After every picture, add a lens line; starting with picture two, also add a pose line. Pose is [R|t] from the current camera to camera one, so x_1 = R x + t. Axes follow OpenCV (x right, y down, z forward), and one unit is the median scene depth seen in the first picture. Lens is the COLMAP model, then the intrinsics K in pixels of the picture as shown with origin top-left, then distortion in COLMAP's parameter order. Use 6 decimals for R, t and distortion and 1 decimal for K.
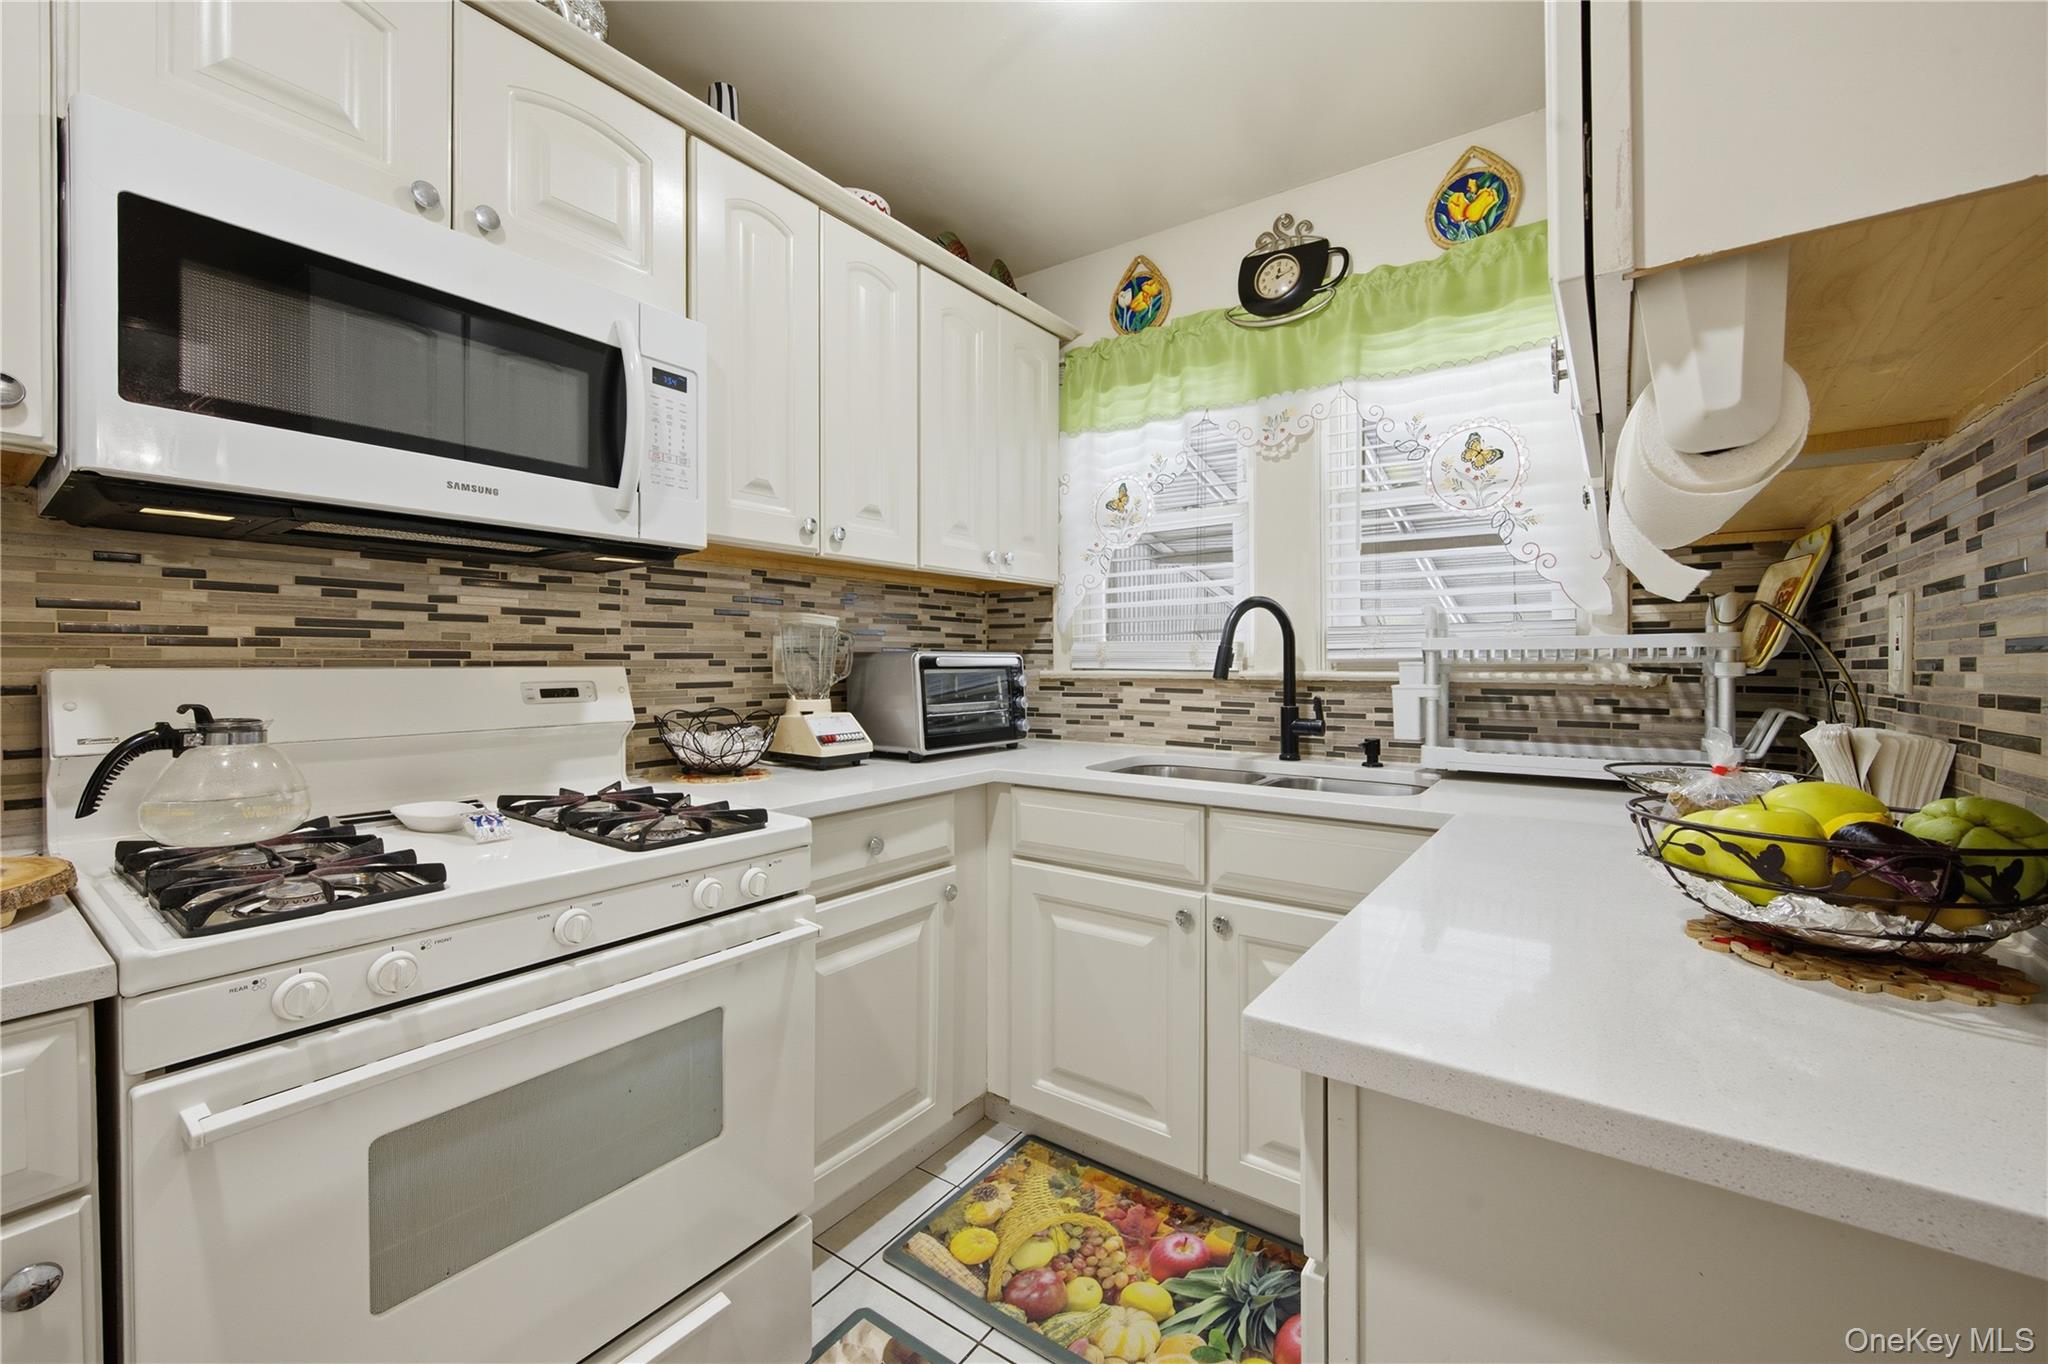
lens RADIAL K [[823.4, 0, 1025.6], [0, 823.4, 669.0], [0, 0, 1]] dist [-0.001042, 0.001508]
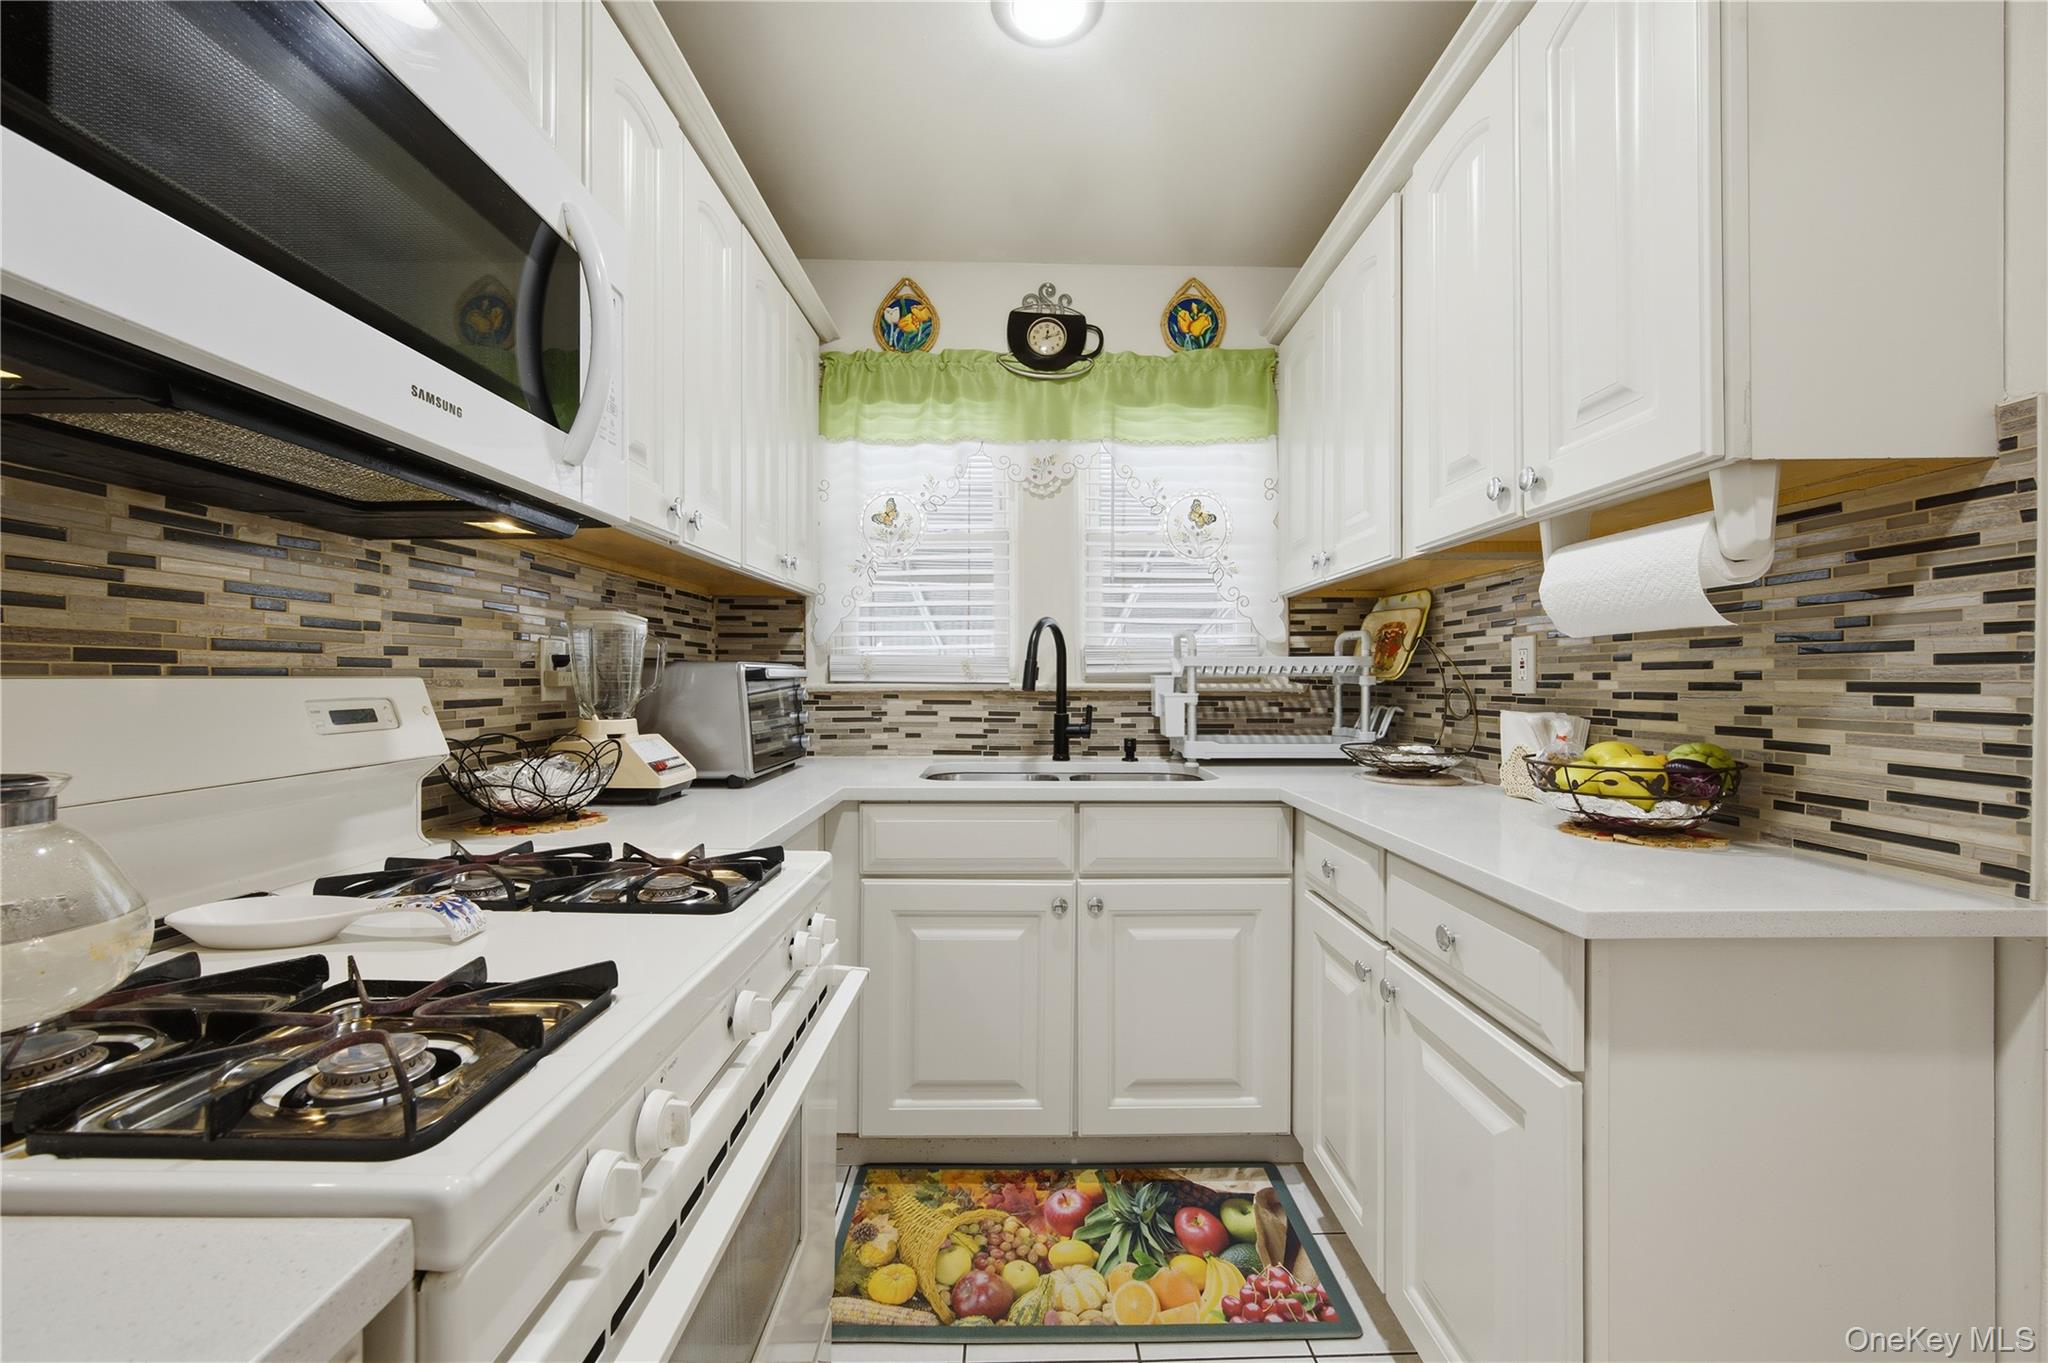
lens RADIAL K [[809.4, 0, 1021.5], [0, 809.4, 683.2], [0, 0, 1]] dist [0.002218, -0.000353]
pose [[0.807066, -0.002009, 0.590458, -0.445387], [0.002786, 0.999996, -0.000406, 0.003438], [-0.590455, 0.001973, 0.807068, 0.136487]]
